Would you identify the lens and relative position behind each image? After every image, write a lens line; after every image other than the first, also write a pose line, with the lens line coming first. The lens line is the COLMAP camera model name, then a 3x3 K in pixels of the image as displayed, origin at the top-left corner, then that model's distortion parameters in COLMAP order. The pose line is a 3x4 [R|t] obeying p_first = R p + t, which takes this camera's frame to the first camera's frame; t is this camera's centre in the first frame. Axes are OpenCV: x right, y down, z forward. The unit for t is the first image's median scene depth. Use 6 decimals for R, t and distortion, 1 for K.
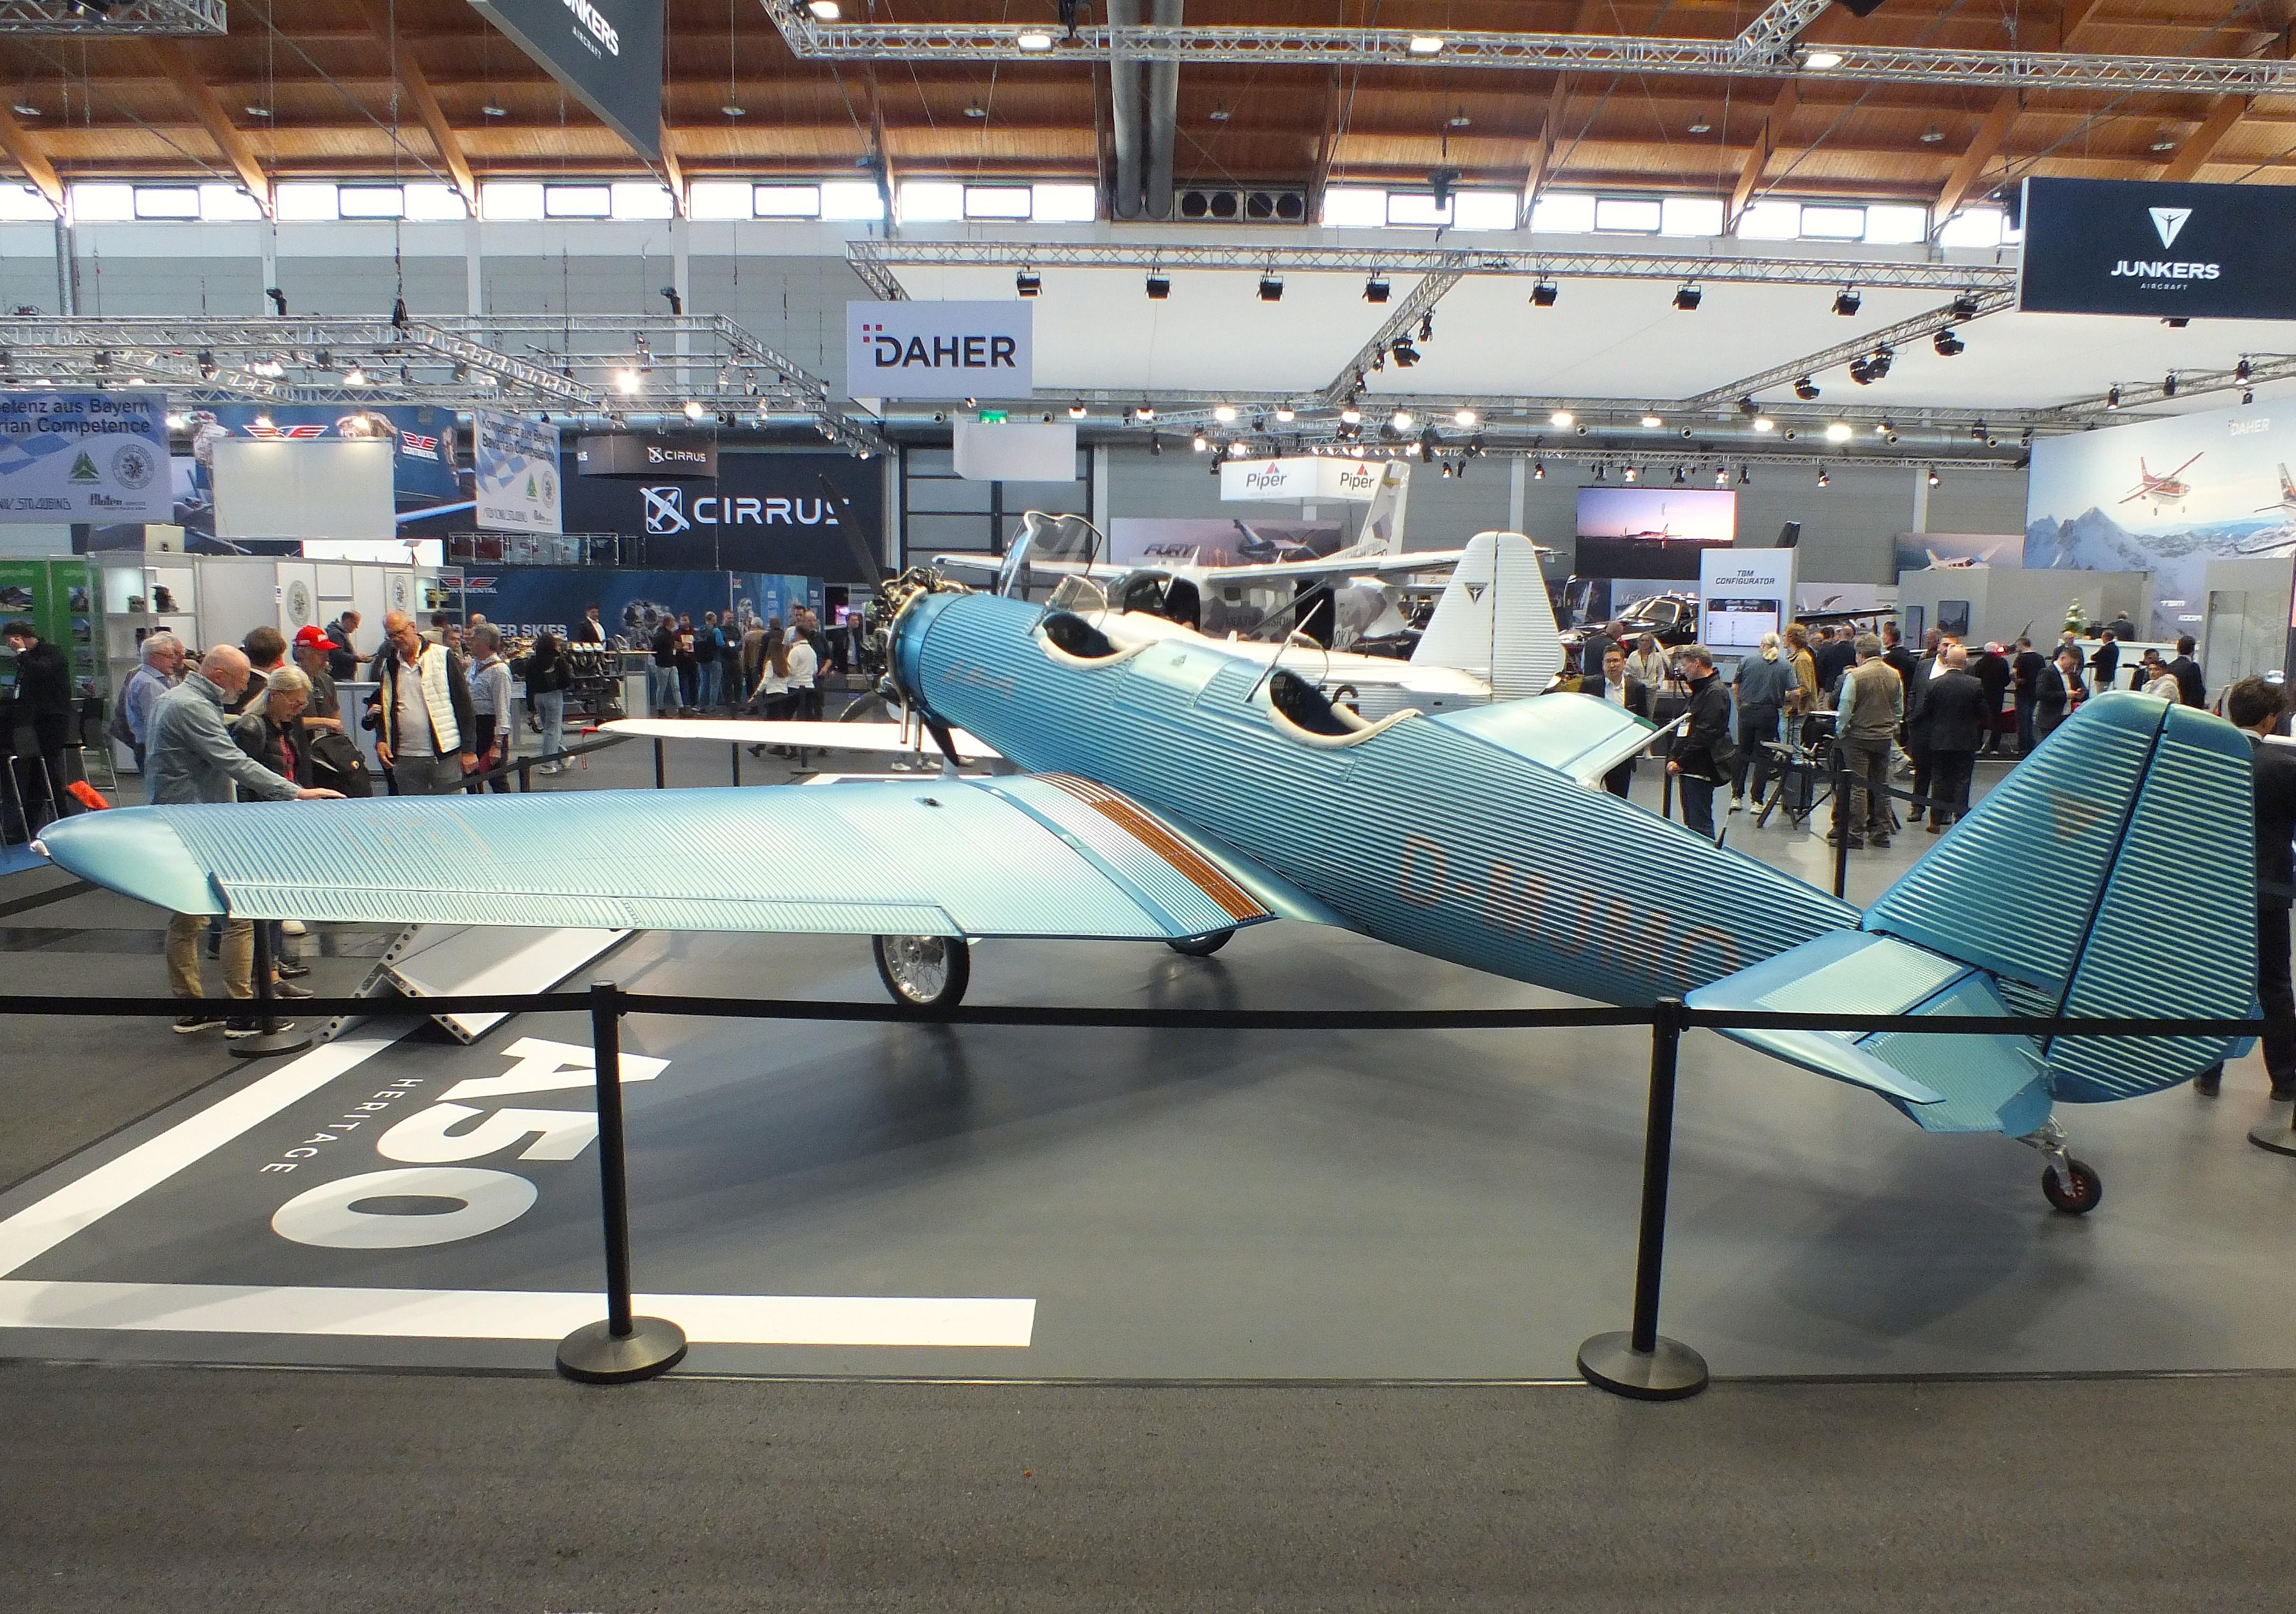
lens RADIAL K [[1566.8, 0, 1145.1], [0, 1566.8, 767.1], [0, 0, 1]] dist [-0.096269, 0.037279]
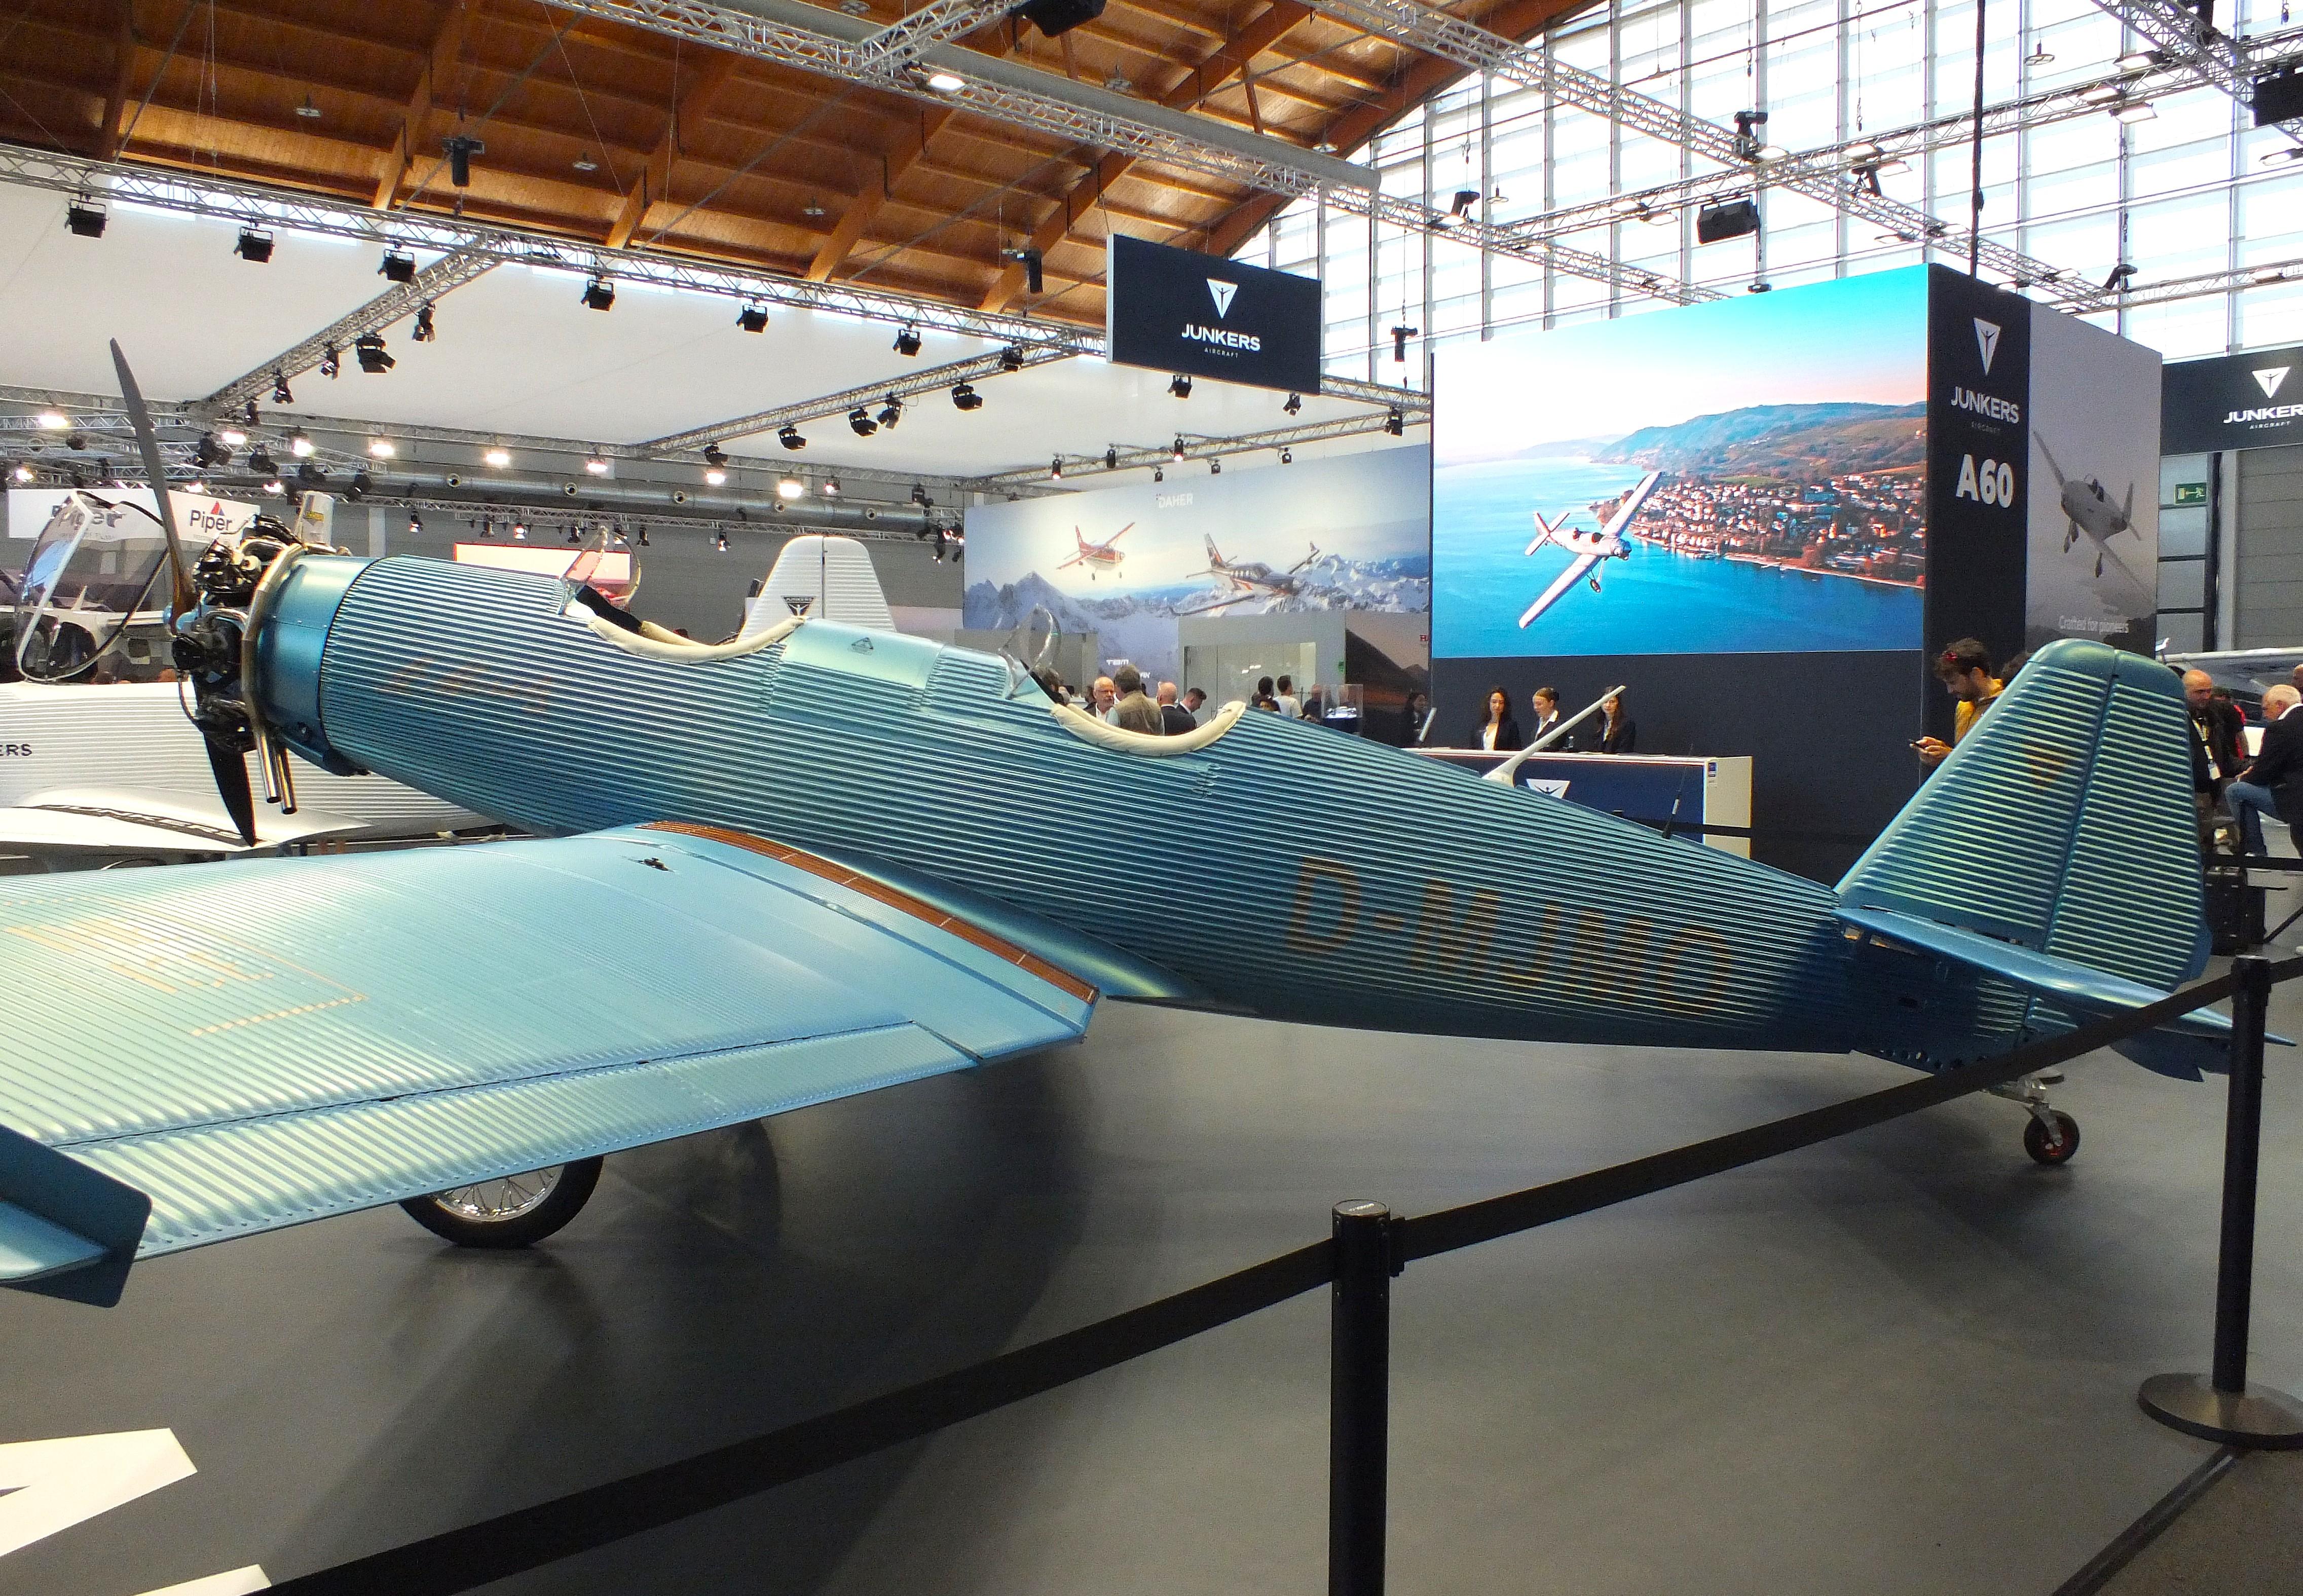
lens RADIAL K [[1708.6, 0, 1149.4], [0, 1708.6, 705.0], [0, 0, 1]] dist [-0.131013, 0.104127]
pose [[0.759300, -0.009918, 0.650665, -0.080734], [0.070856, 0.995199, -0.067515, 0.003535], [-0.646872, 0.097368, 0.756357, 0.080054]]
